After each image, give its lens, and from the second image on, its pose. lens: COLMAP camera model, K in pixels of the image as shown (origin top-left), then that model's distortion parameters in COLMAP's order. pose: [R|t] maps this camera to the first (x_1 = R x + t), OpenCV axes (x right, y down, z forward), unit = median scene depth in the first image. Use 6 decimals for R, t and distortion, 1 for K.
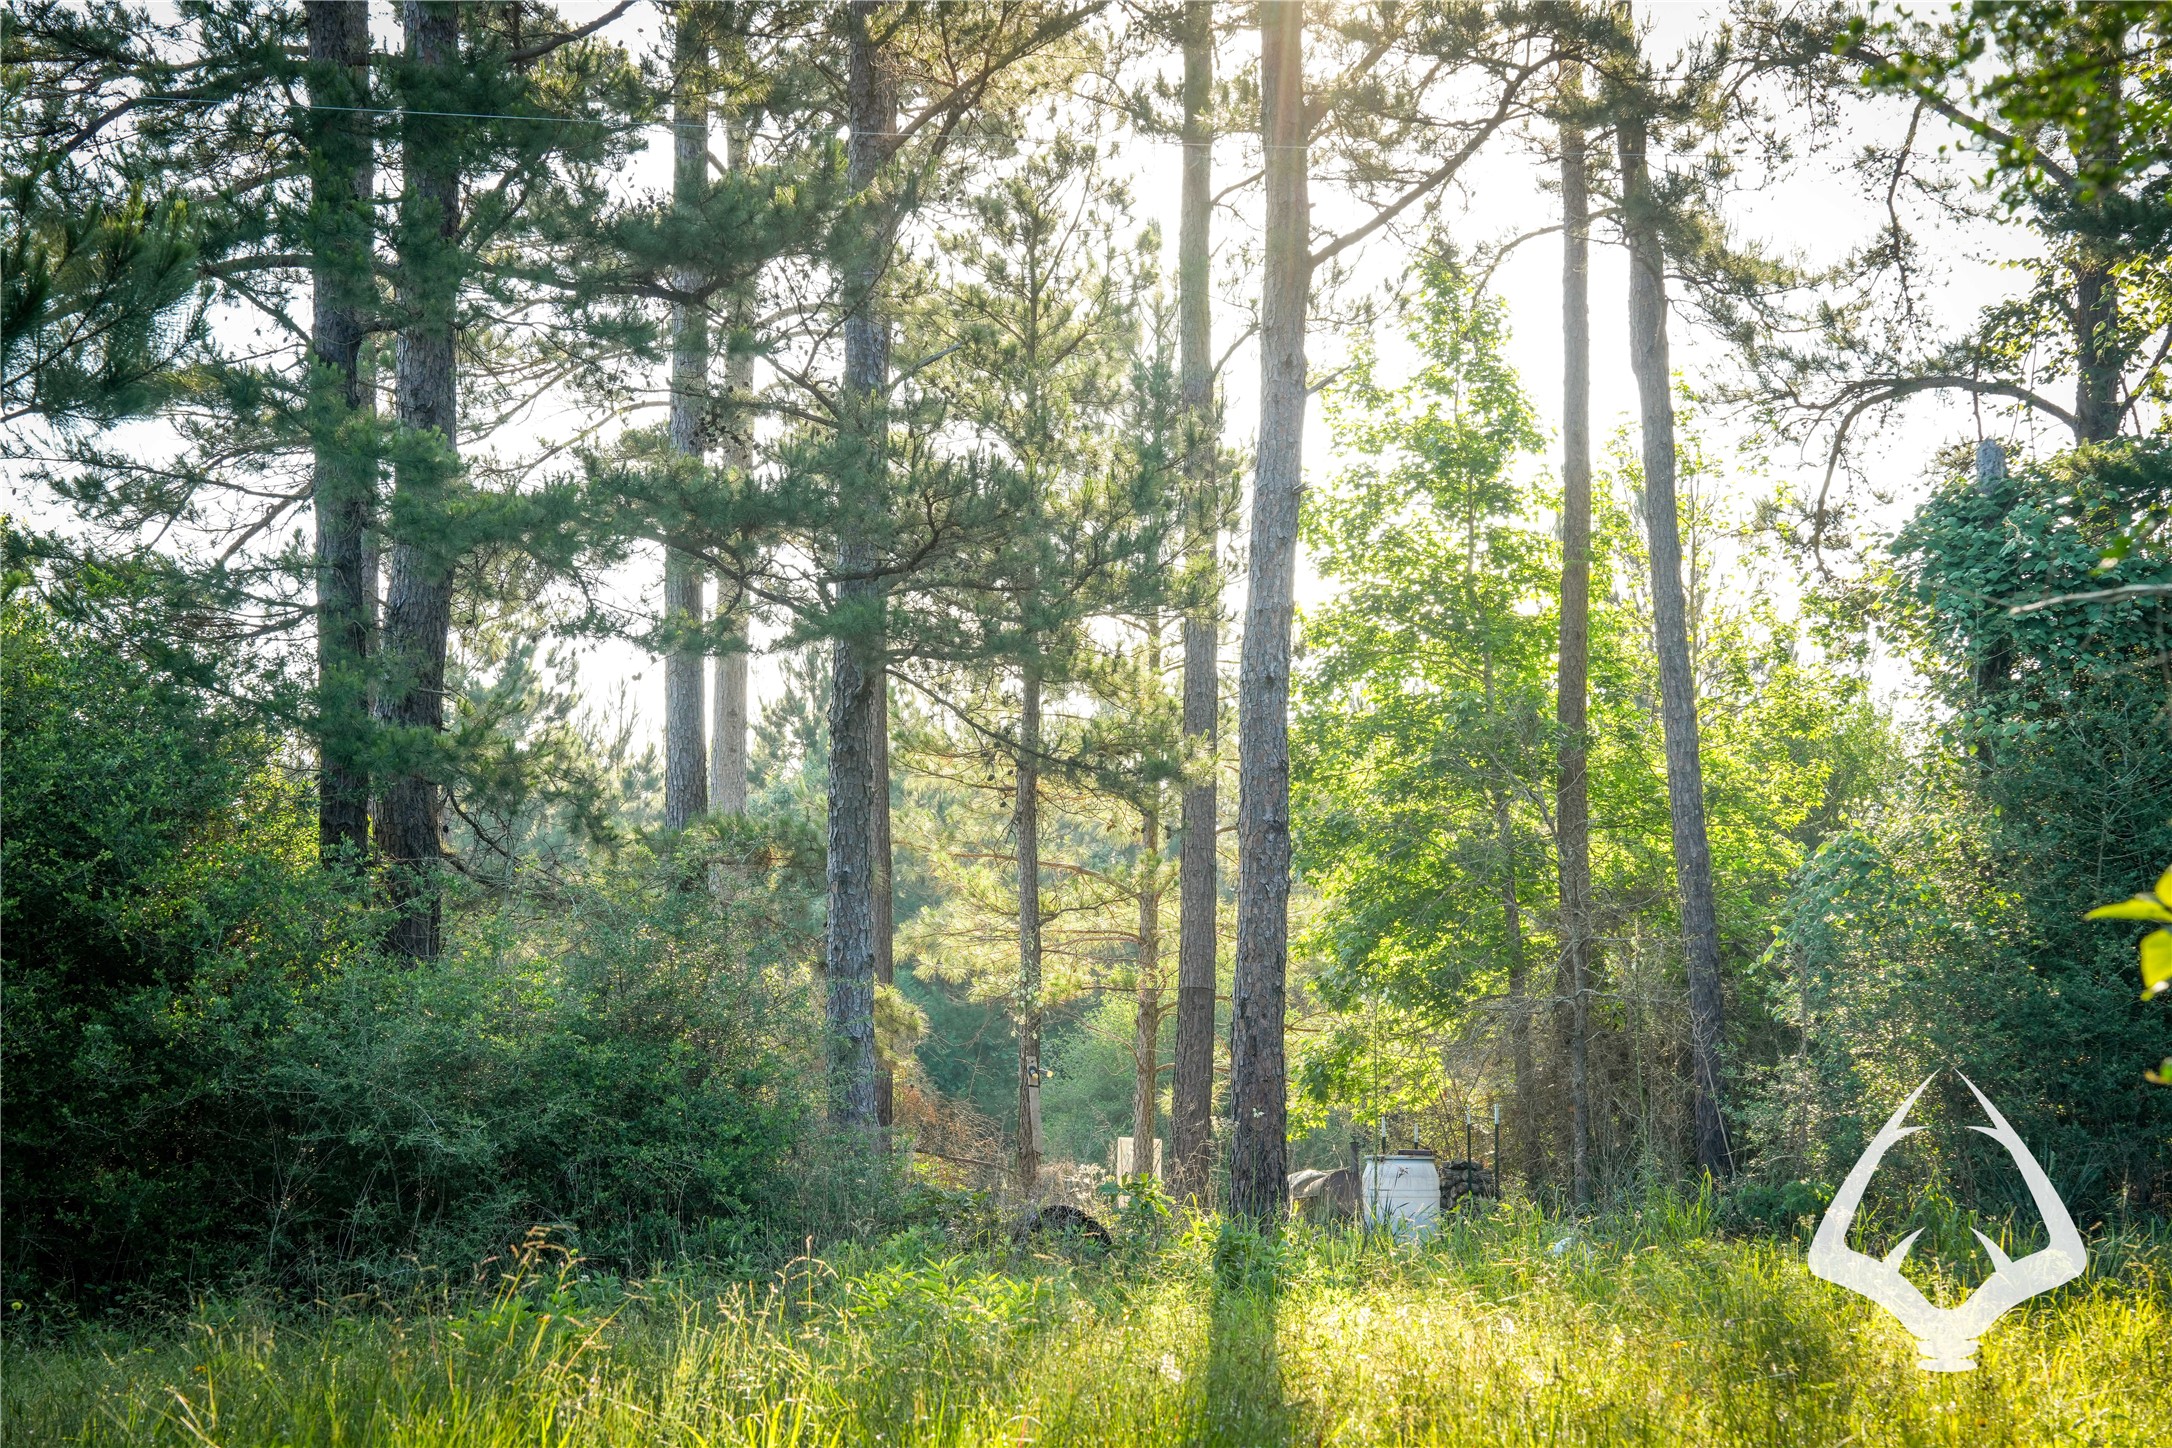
lens RADIAL K [[4118.0, 0, 1085.4], [0, 4118.0, 724.2], [0, 0, 1]] dist [0.296693, 0.000000]
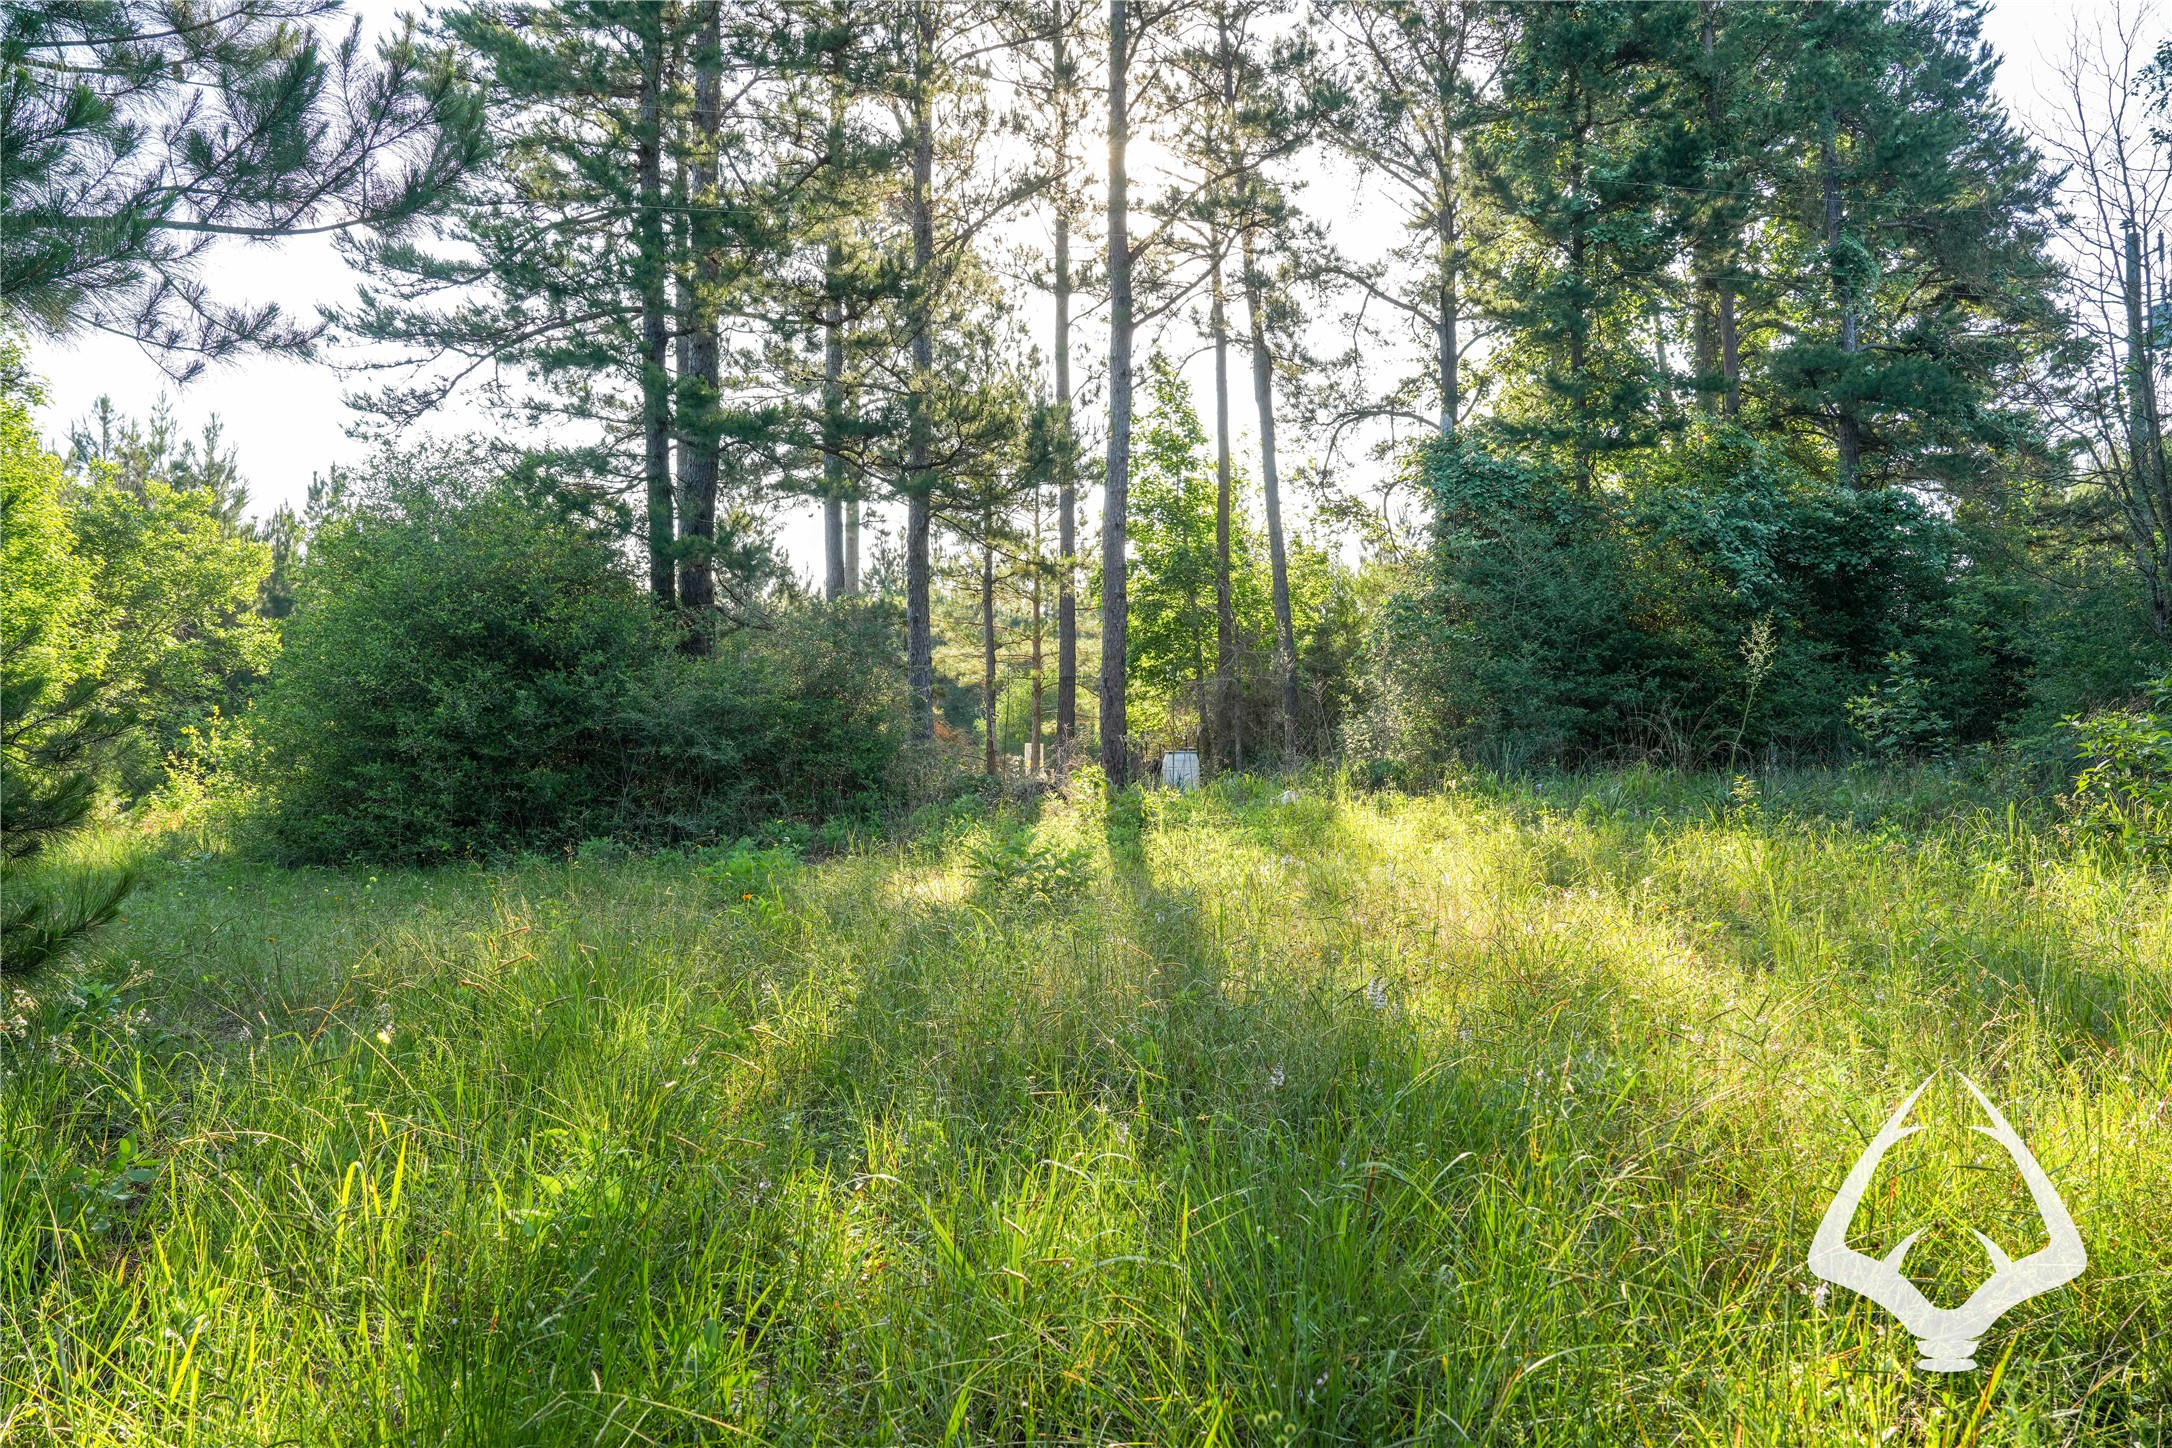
lens RADIAL K [[1493.6, 0, 1085.1], [0, 1493.6, 731.5], [0, 0, 1]] dist [-0.082081, 0.002986]
pose [[0.997432, -0.015216, 0.069981, -0.021596], [0.008642, 0.995601, 0.093300, 0.018804], [-0.071093, -0.092456, 0.993176, 0.204013]]
